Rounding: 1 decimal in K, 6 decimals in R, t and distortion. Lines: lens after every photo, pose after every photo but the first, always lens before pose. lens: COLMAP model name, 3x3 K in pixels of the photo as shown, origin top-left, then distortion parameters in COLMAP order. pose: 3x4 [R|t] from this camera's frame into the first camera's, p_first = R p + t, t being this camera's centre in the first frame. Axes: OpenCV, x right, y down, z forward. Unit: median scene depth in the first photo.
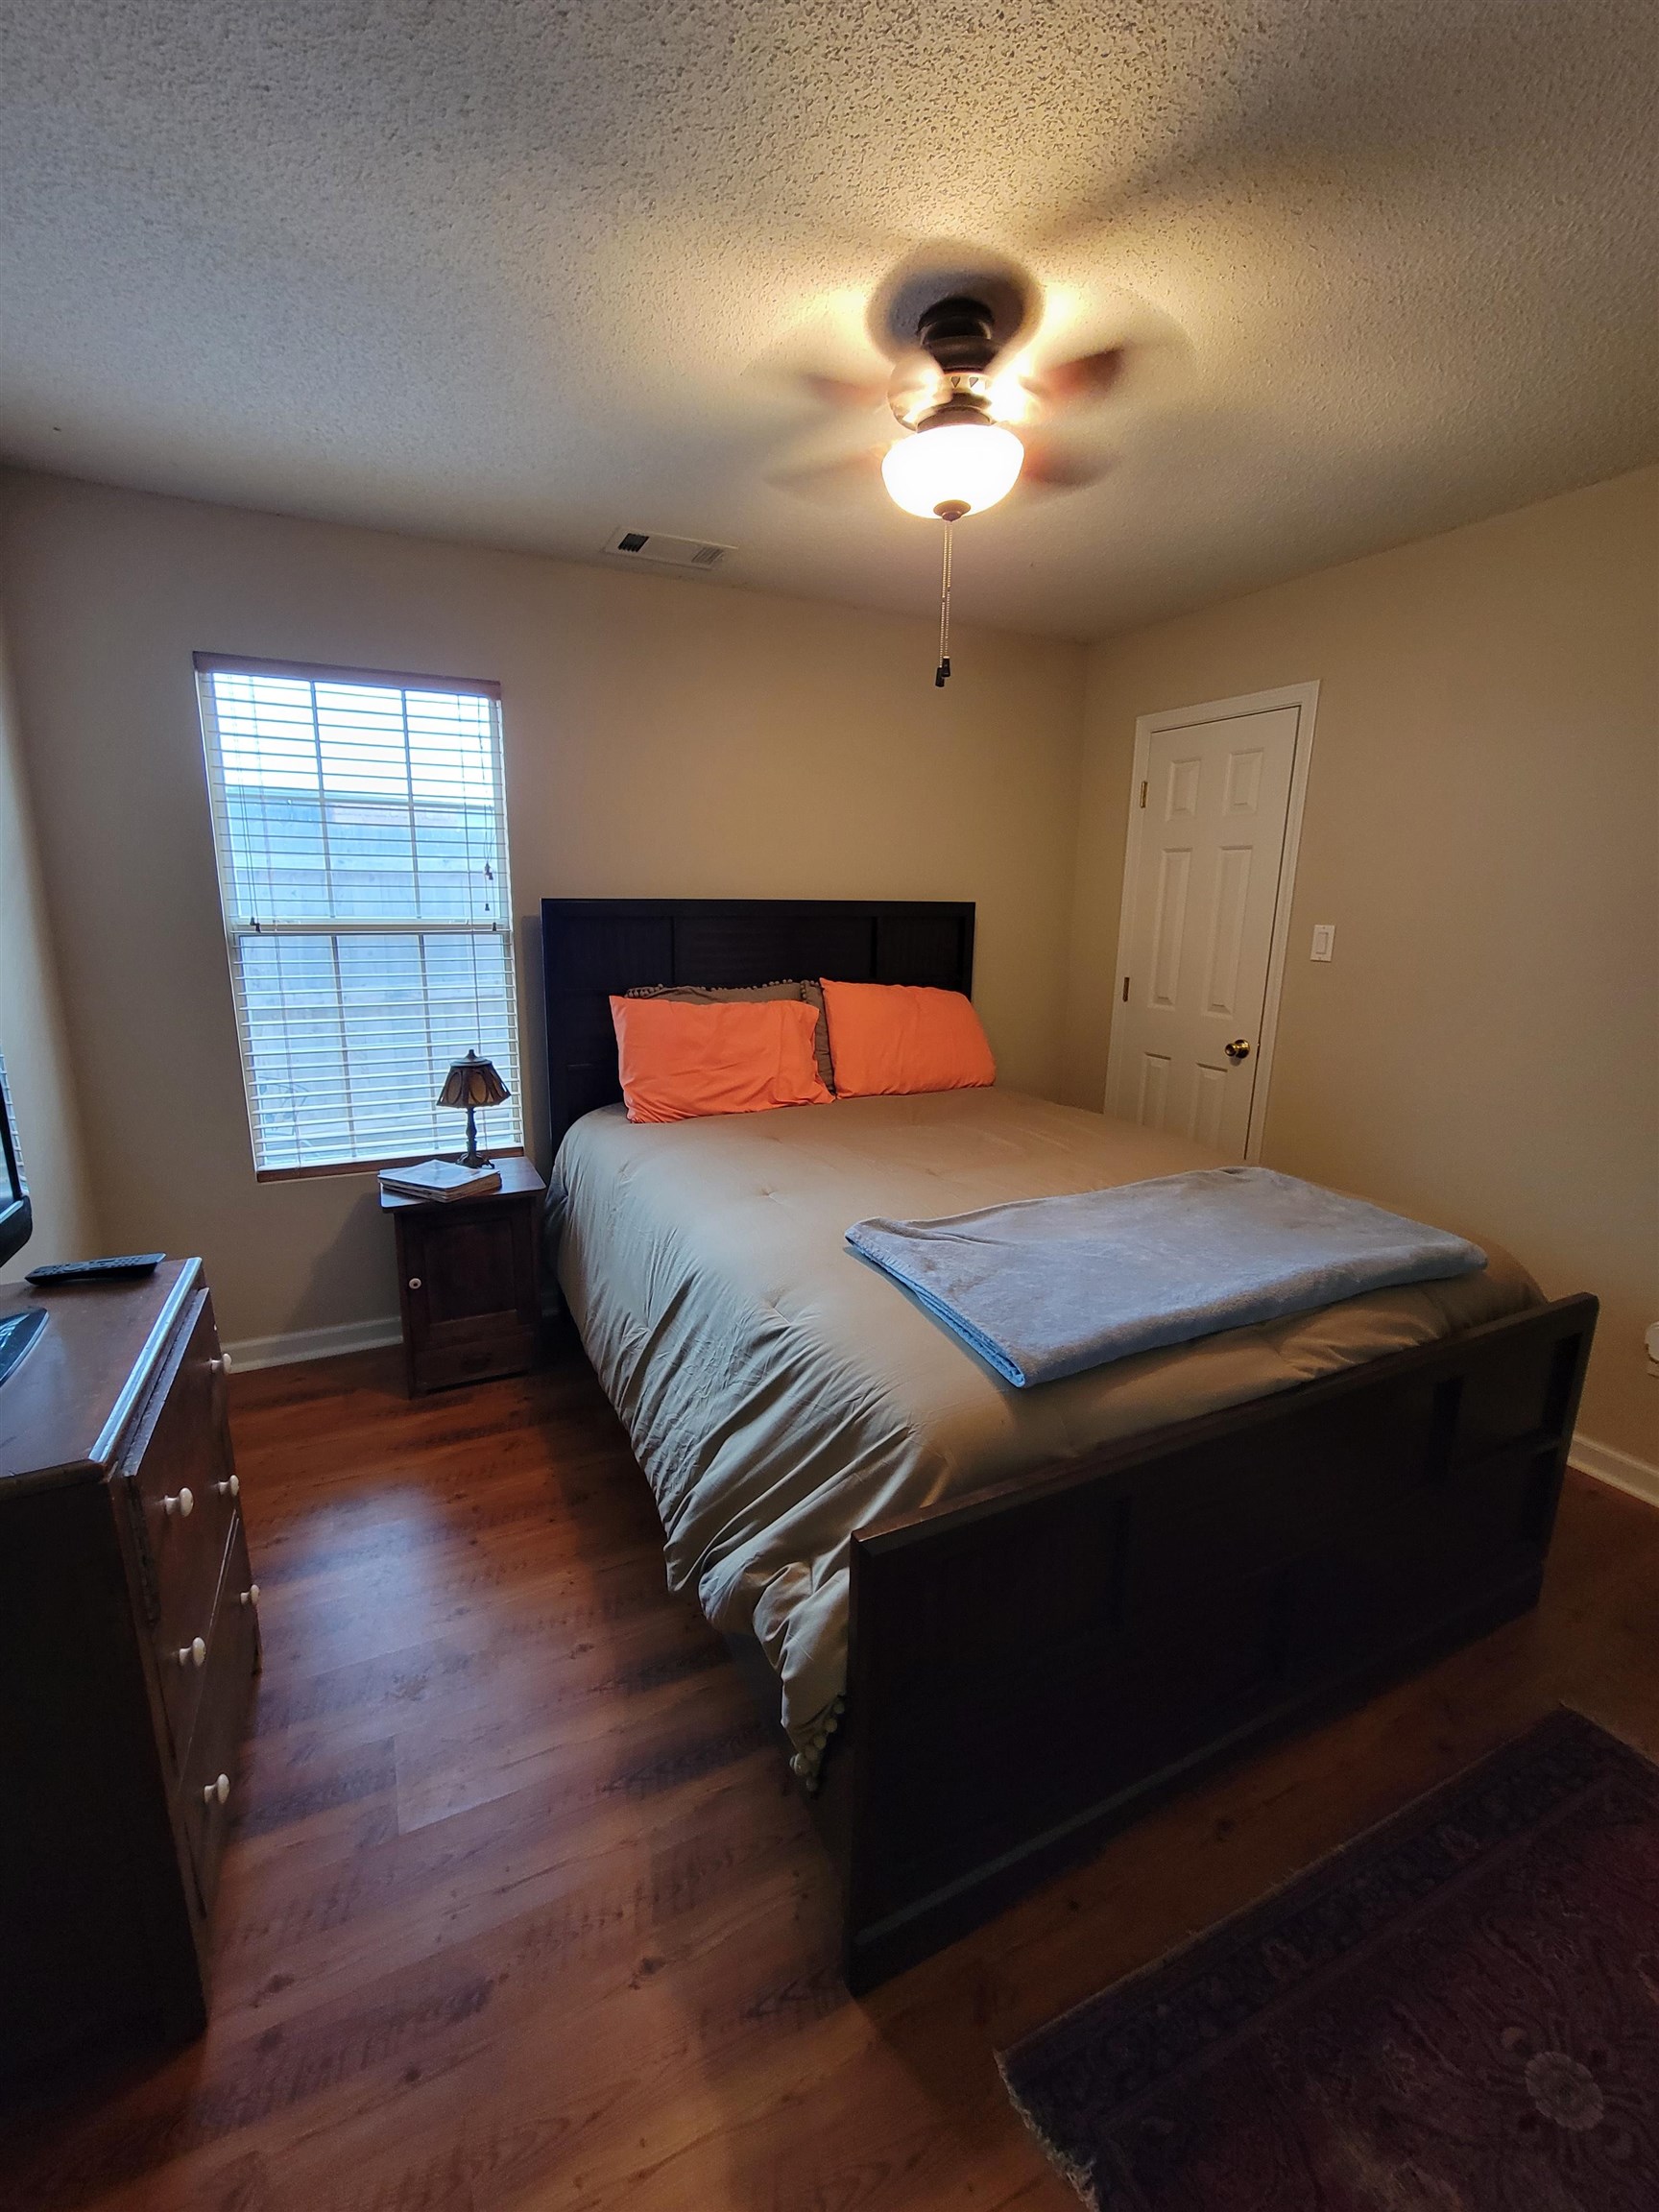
lens RADIAL K [[919.2, 0, 829.5], [0, 919.2, 1106.0], [0, 0, 1]] dist [0.001577, 0.000143]
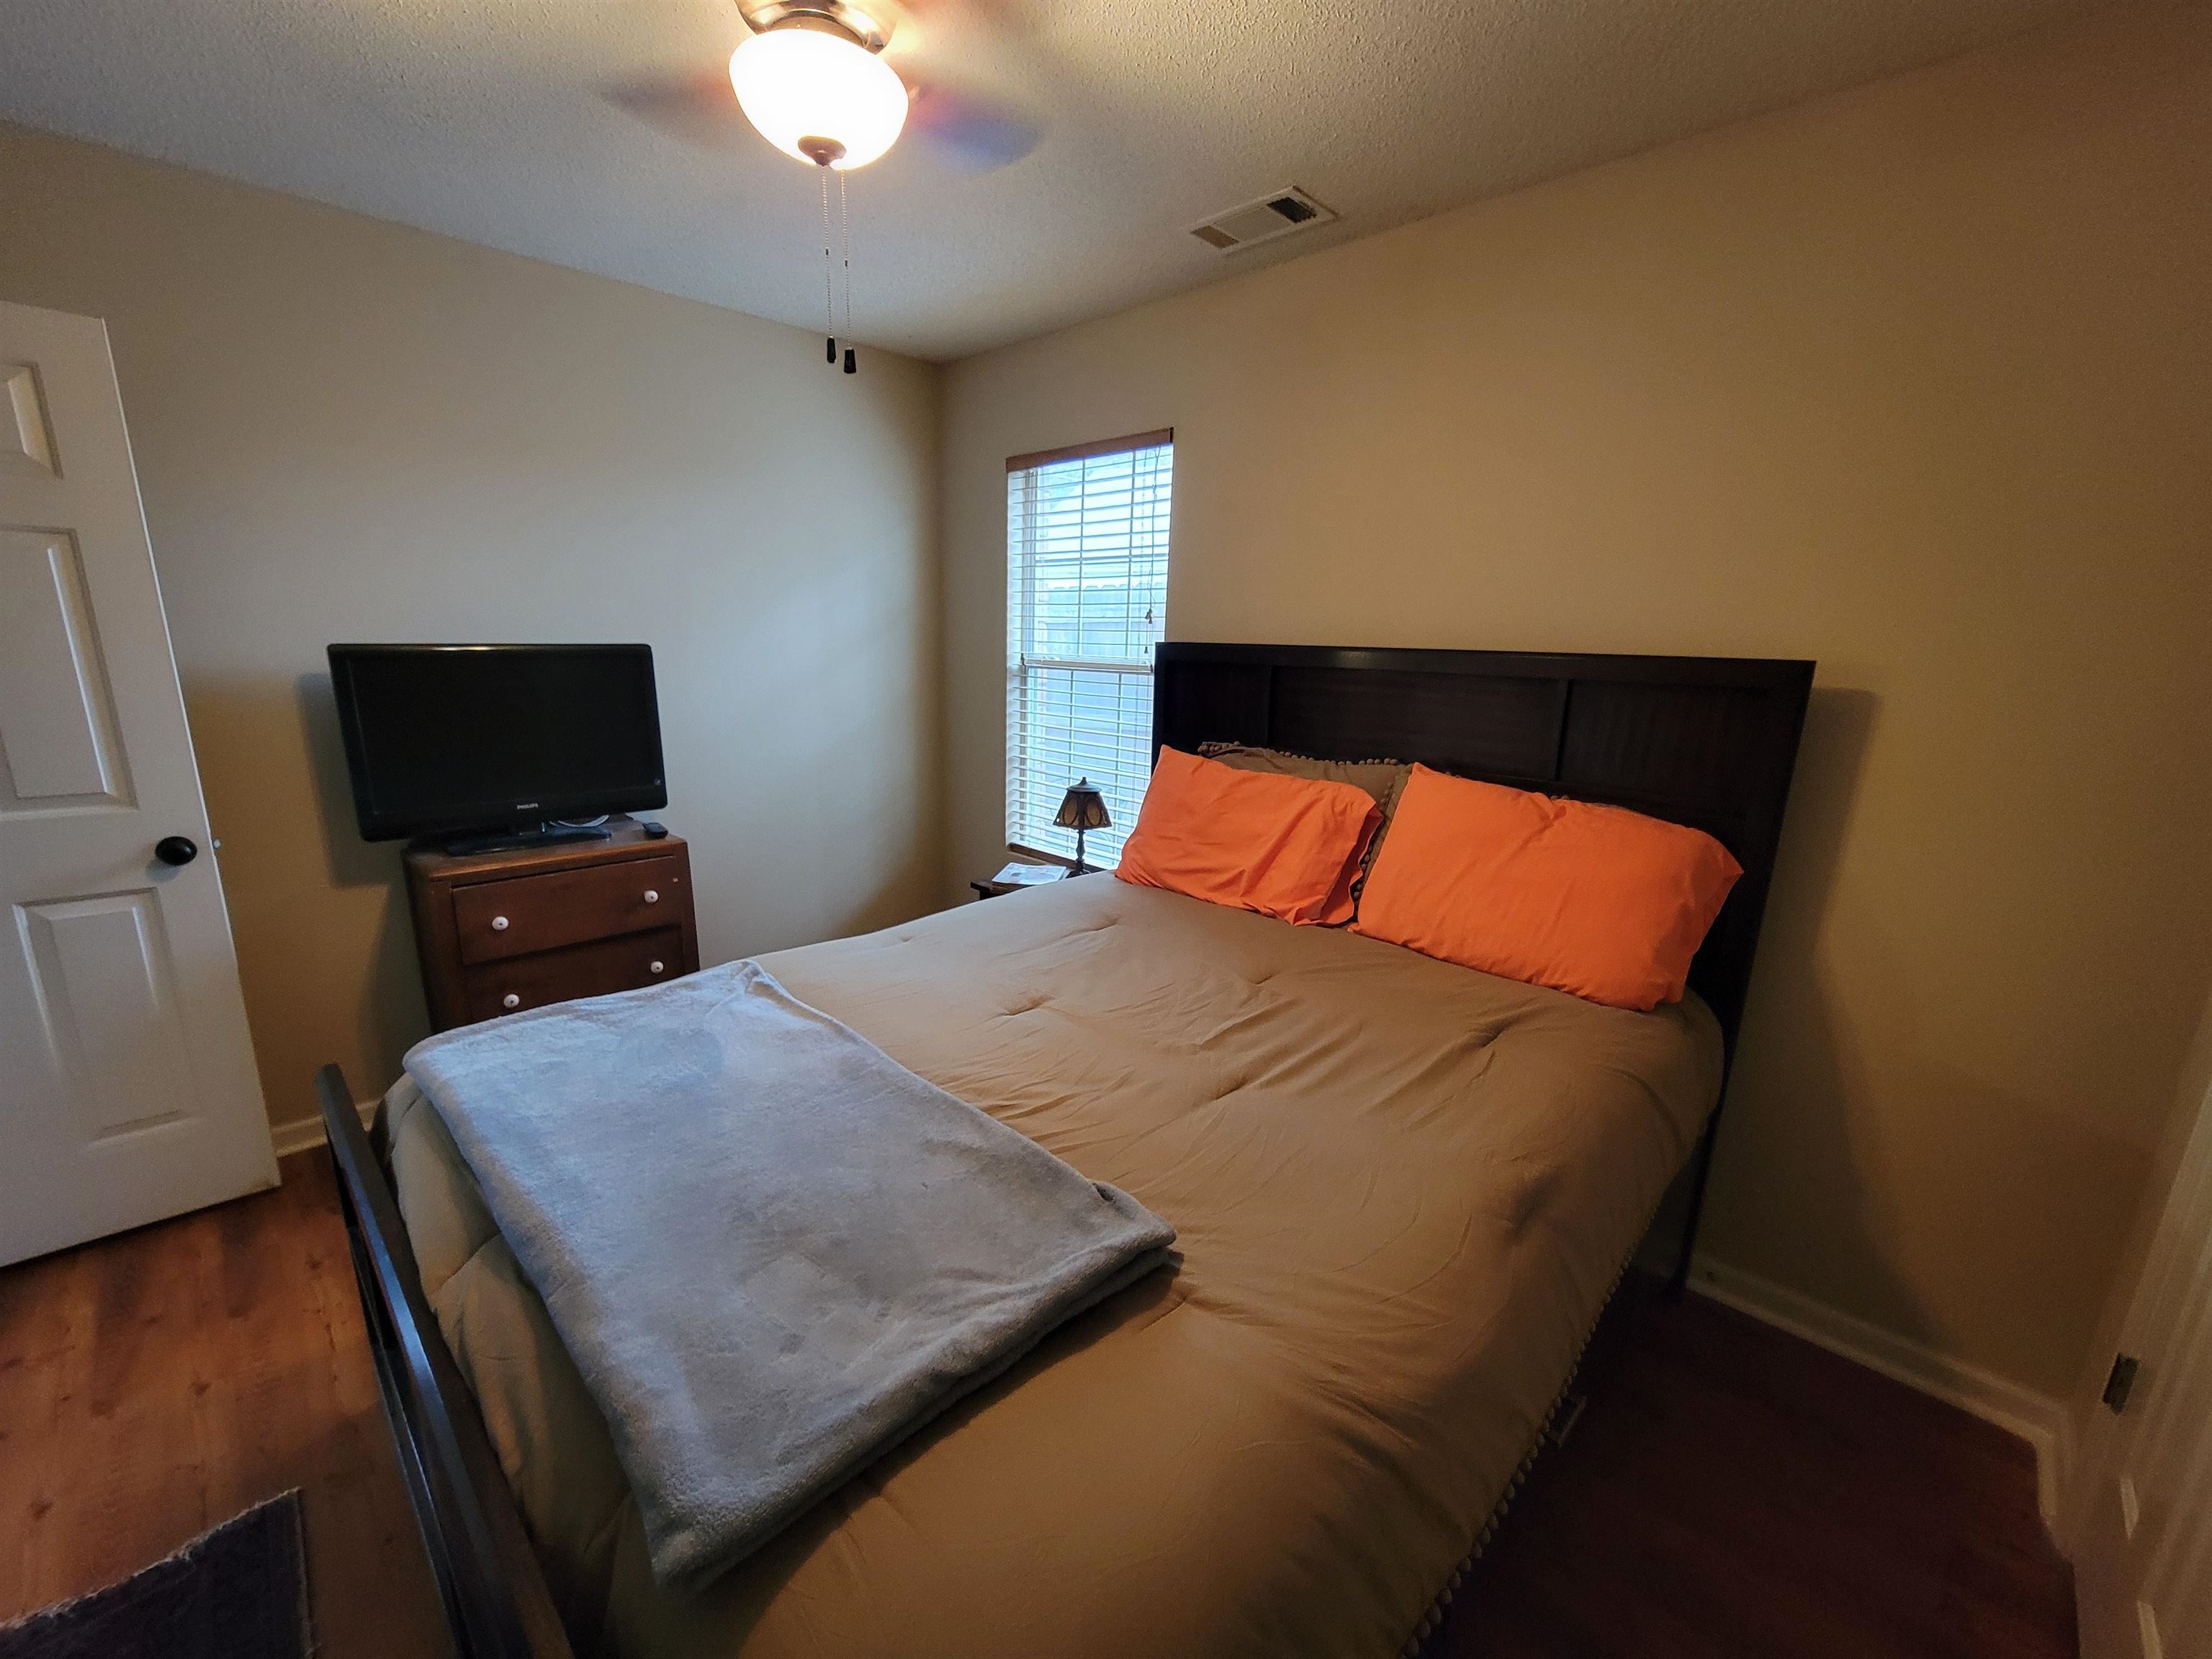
lens RADIAL K [[919.2, 0, 1080.0], [0, 919.2, 874.7], [0, 0, 1]] dist [0.001577, 0.000143]
pose [[0.311538, 0.240568, -0.919278, 0.651330], [-0.224178, 0.958722, 0.174917, -0.140001], [0.923411, 0.151588, 0.352608, 0.611287]]
